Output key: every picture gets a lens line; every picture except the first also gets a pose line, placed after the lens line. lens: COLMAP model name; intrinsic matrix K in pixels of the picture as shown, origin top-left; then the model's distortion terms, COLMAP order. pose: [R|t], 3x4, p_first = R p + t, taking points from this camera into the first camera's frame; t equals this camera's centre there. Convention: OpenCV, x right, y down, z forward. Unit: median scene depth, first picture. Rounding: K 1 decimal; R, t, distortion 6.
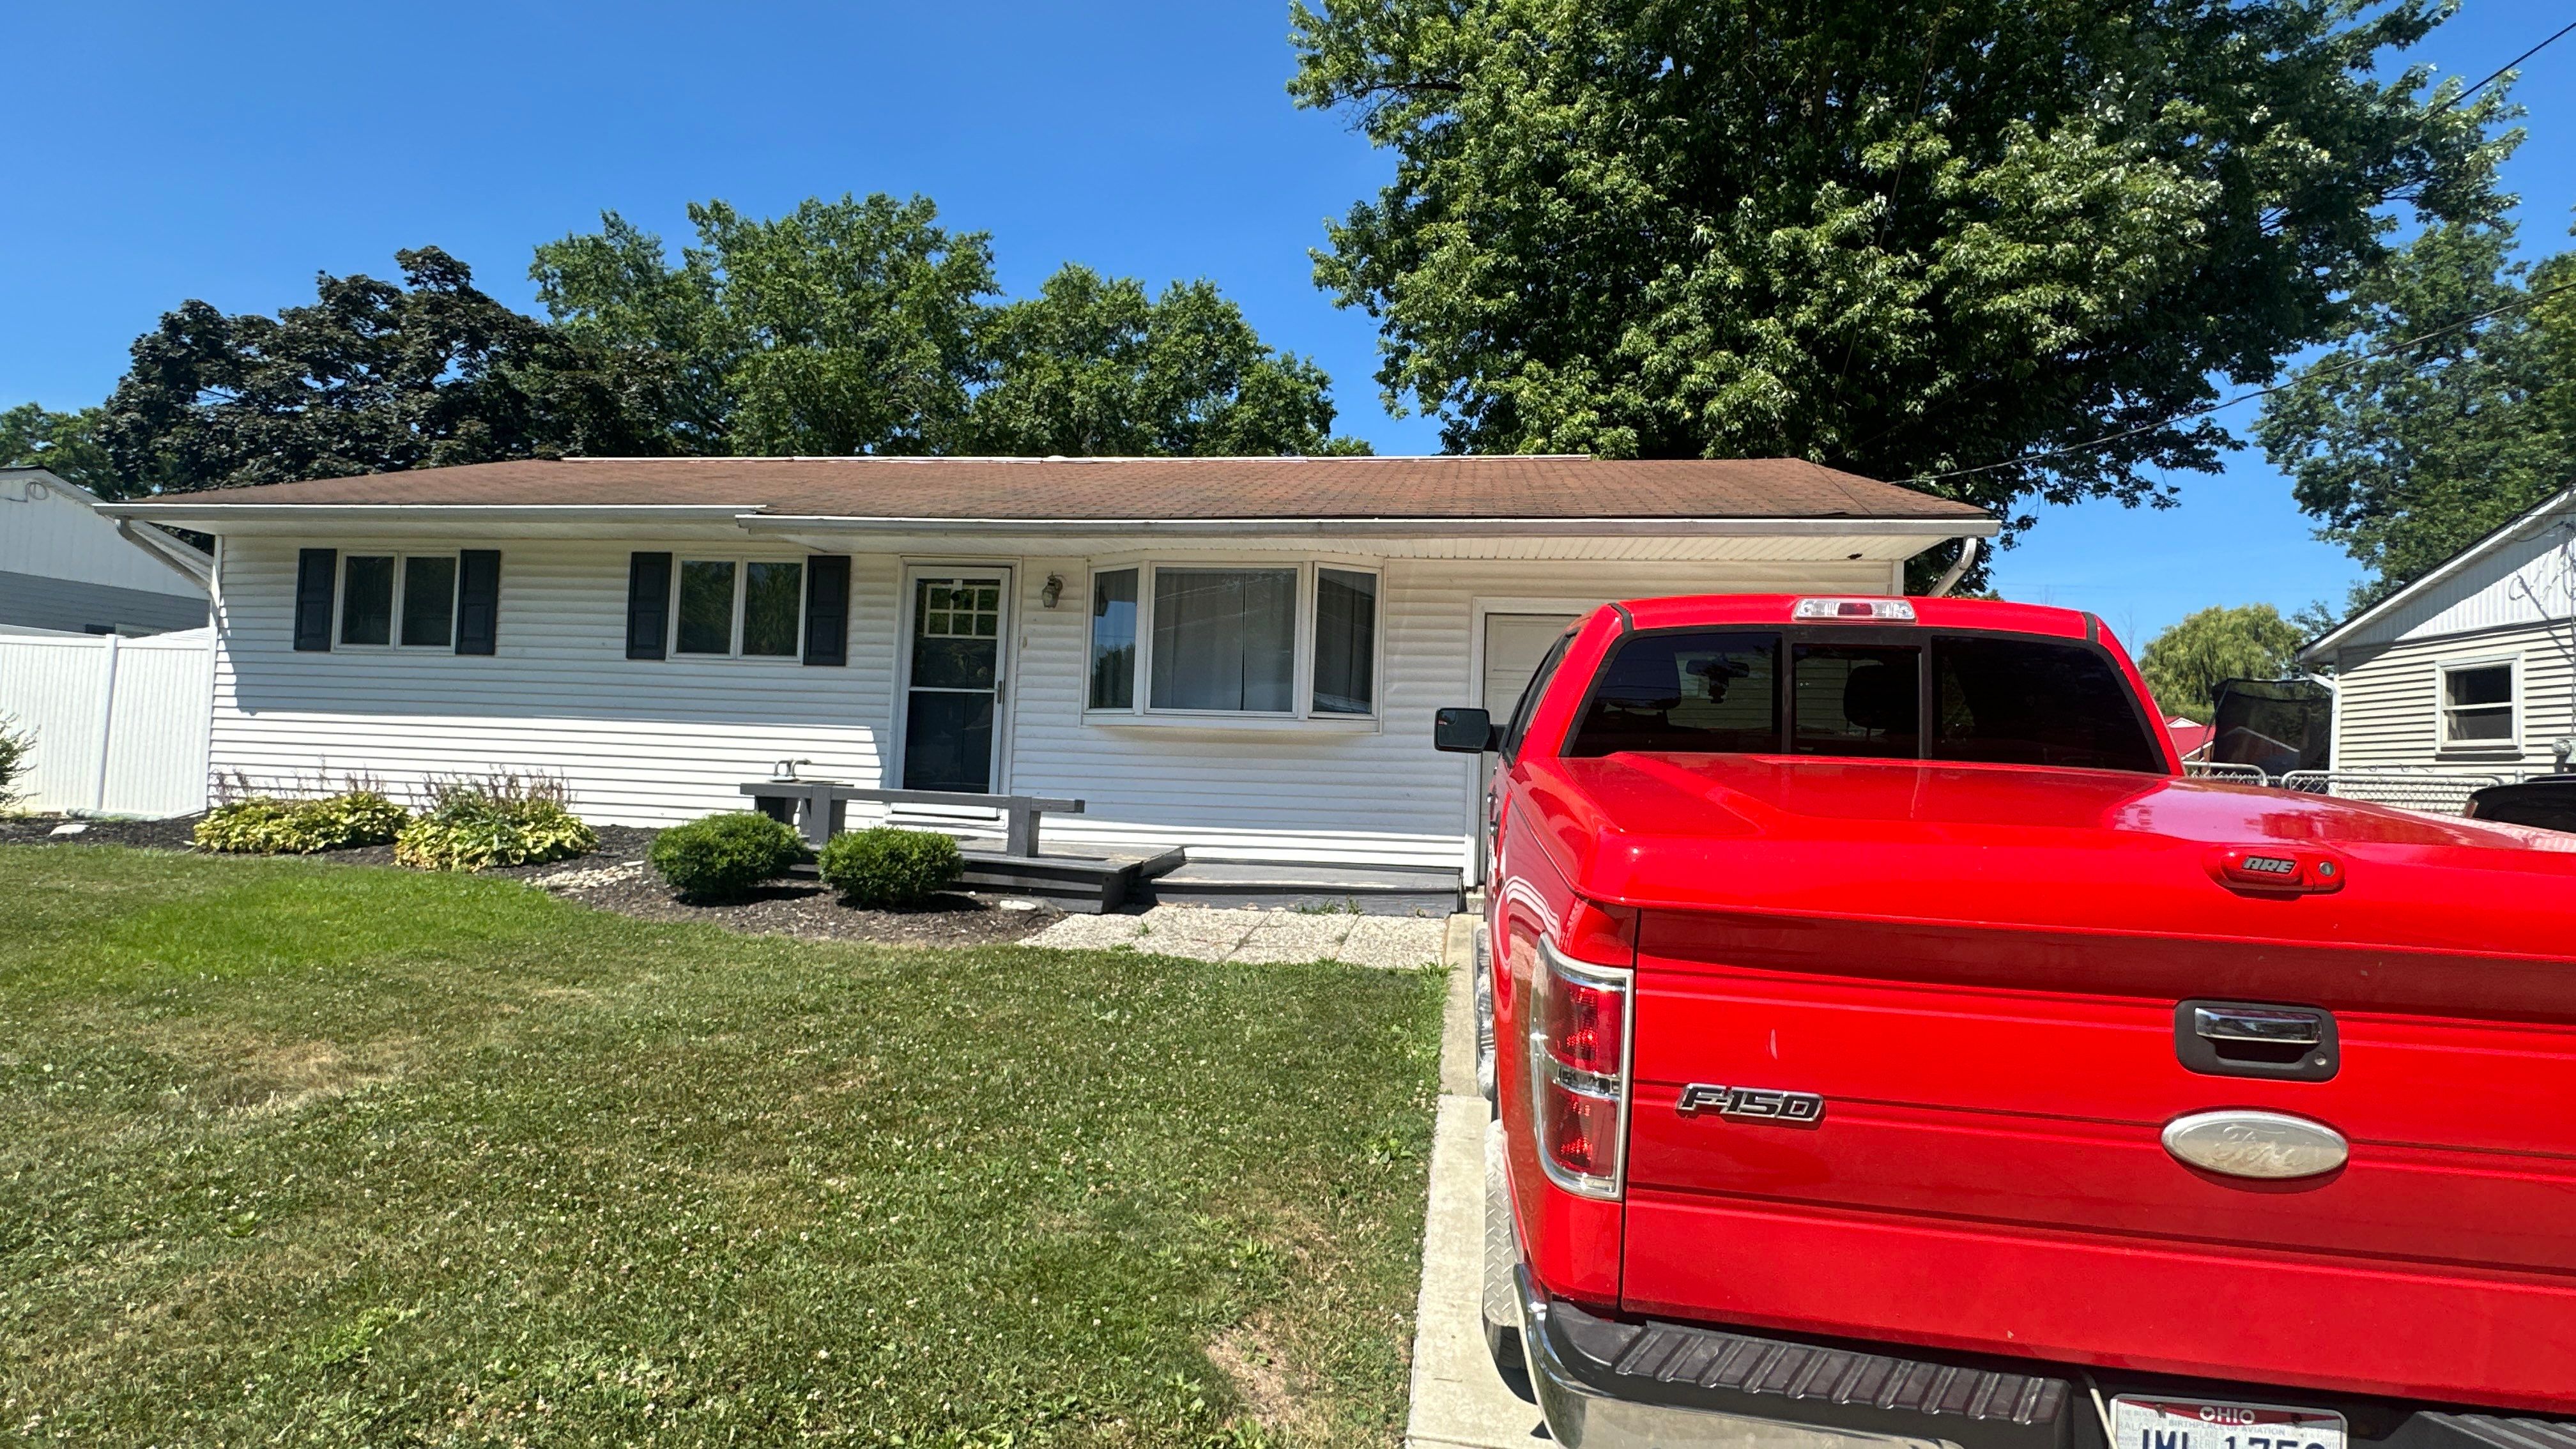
lens RADIAL K [[1157.3, 0, 1291.8], [0, 1157.3, 711.4], [0, 0, 1]] dist [-0.001022, -0.000437]
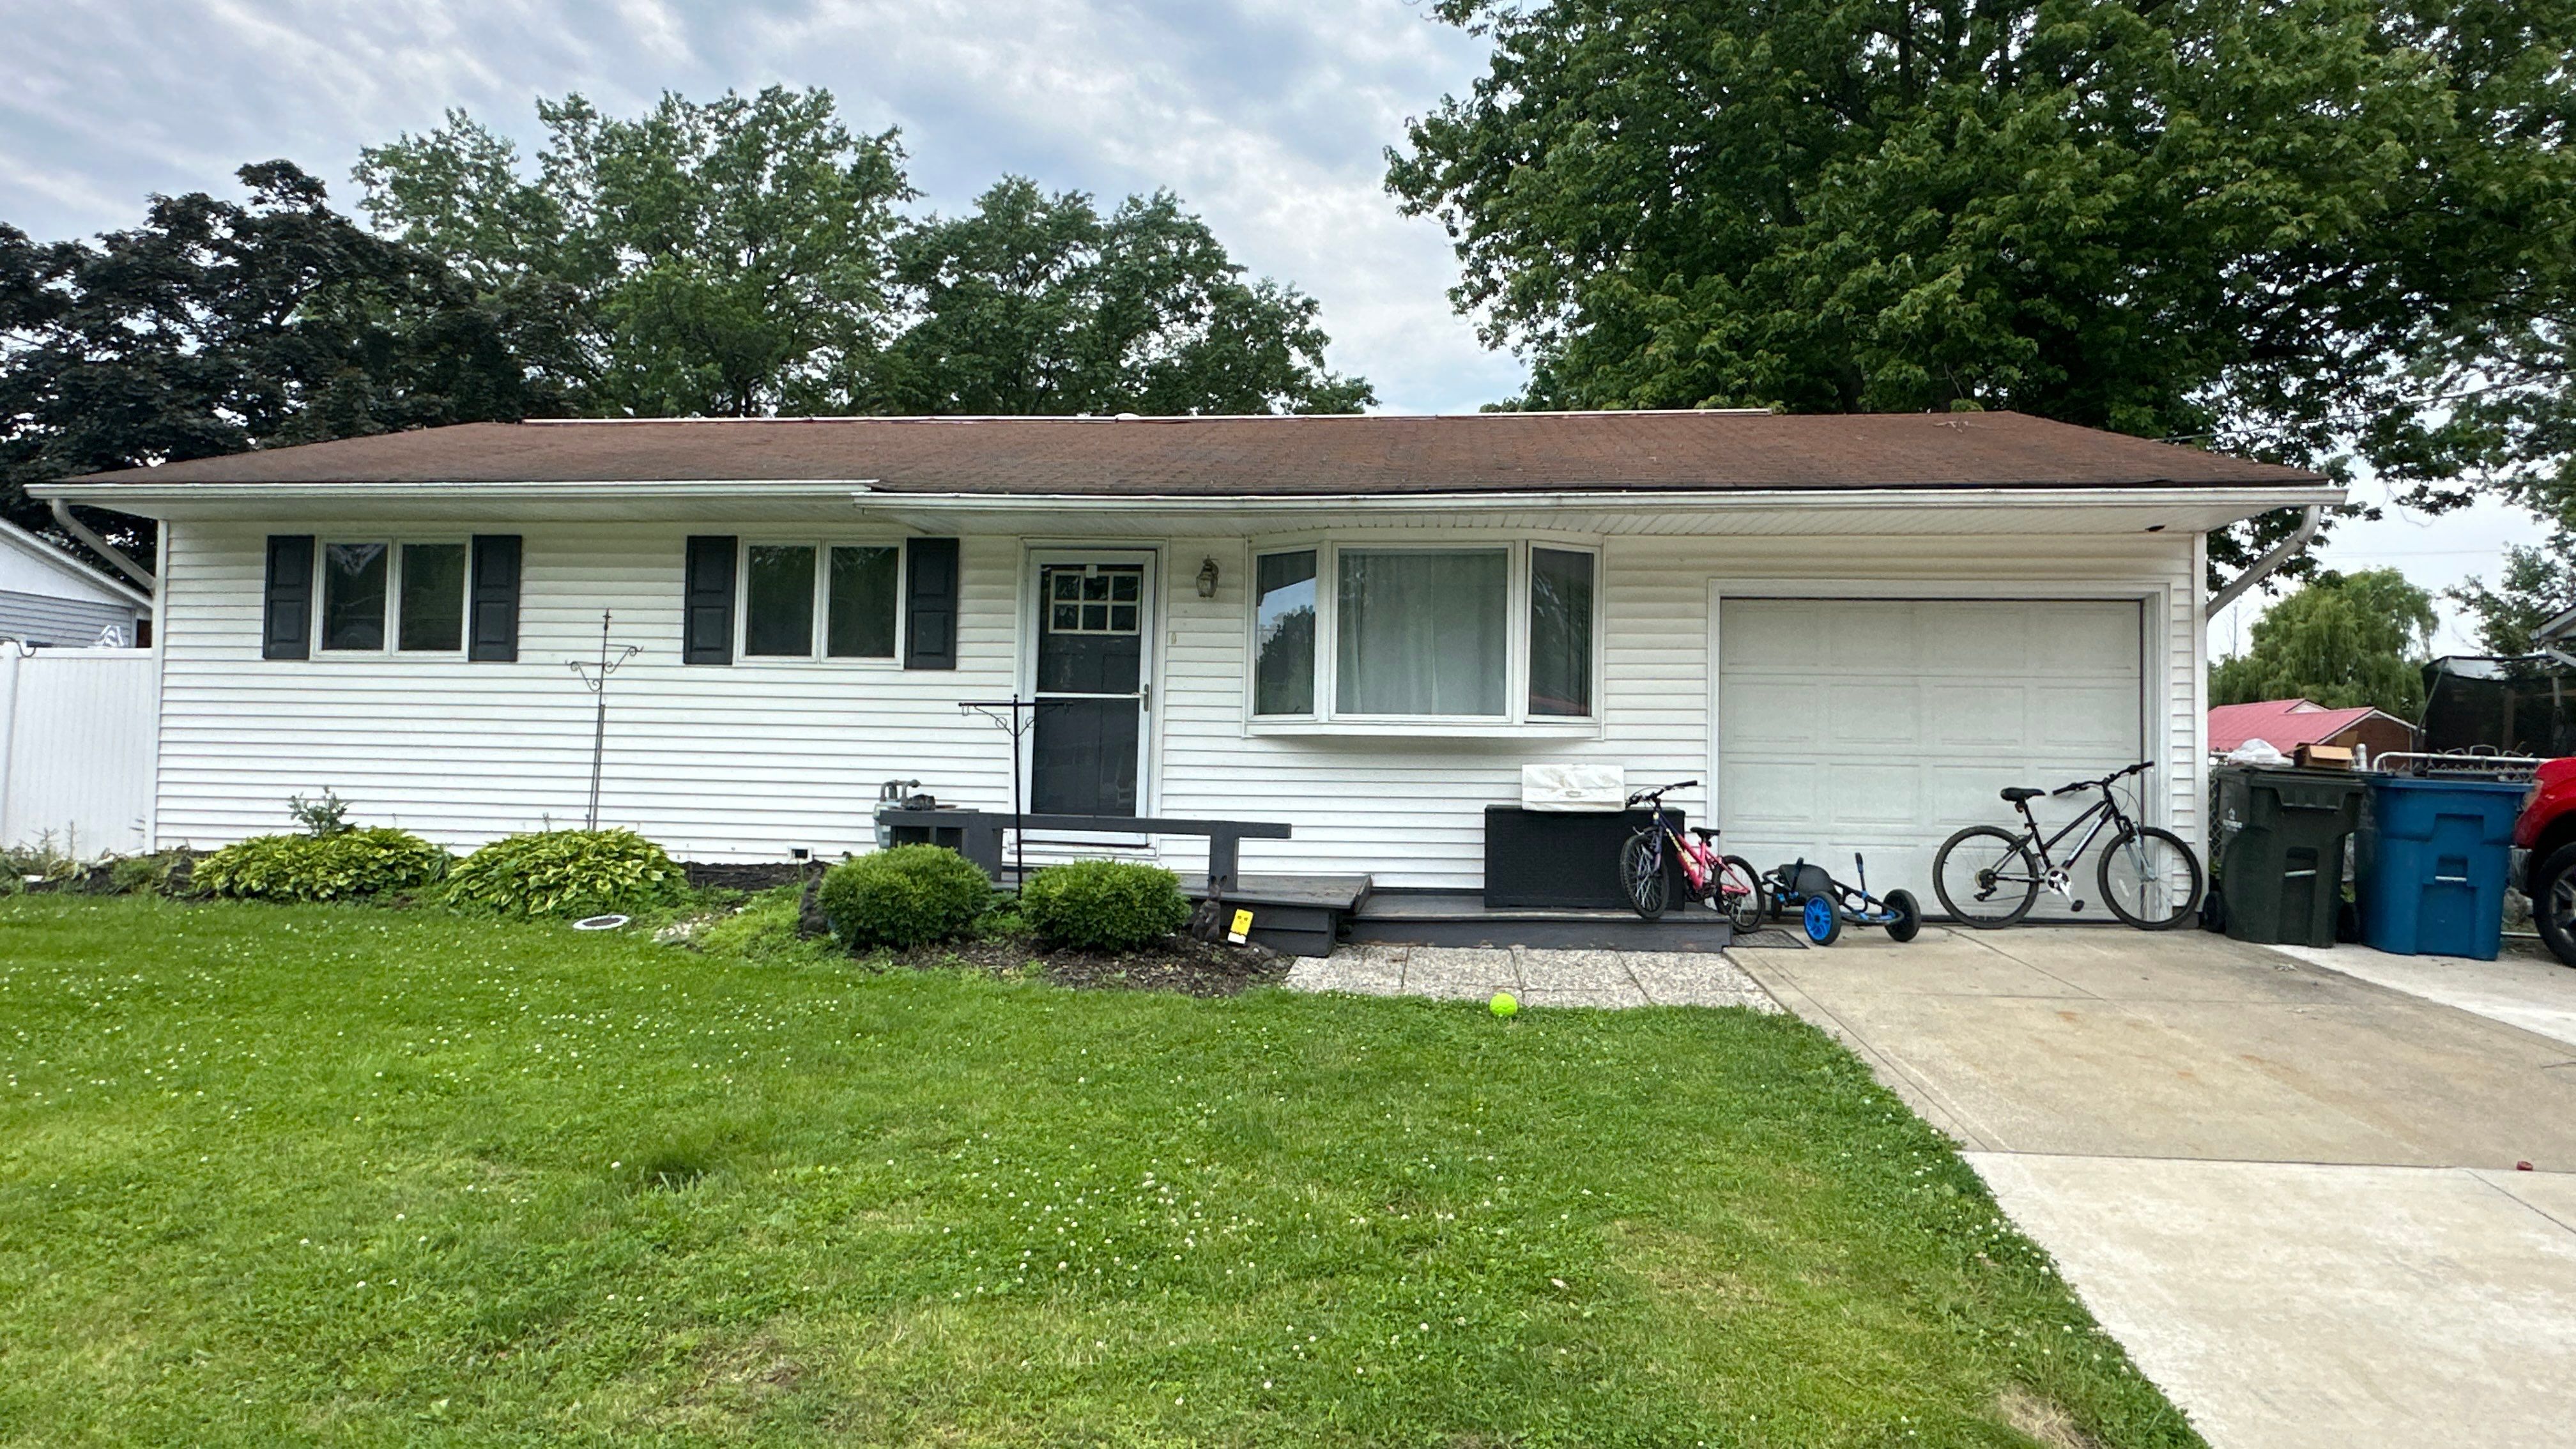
lens RADIAL K [[1407.5, 0, 1307.8], [0, 1407.5, 722.0], [0, 0, 1]] dist [-0.000178, -0.000691]
pose [[0.999291, -0.014959, 0.034547, -0.160938], [0.014723, 0.999867, 0.007079, -0.004036], [-0.034648, -0.006566, 0.999378, -0.029555]]
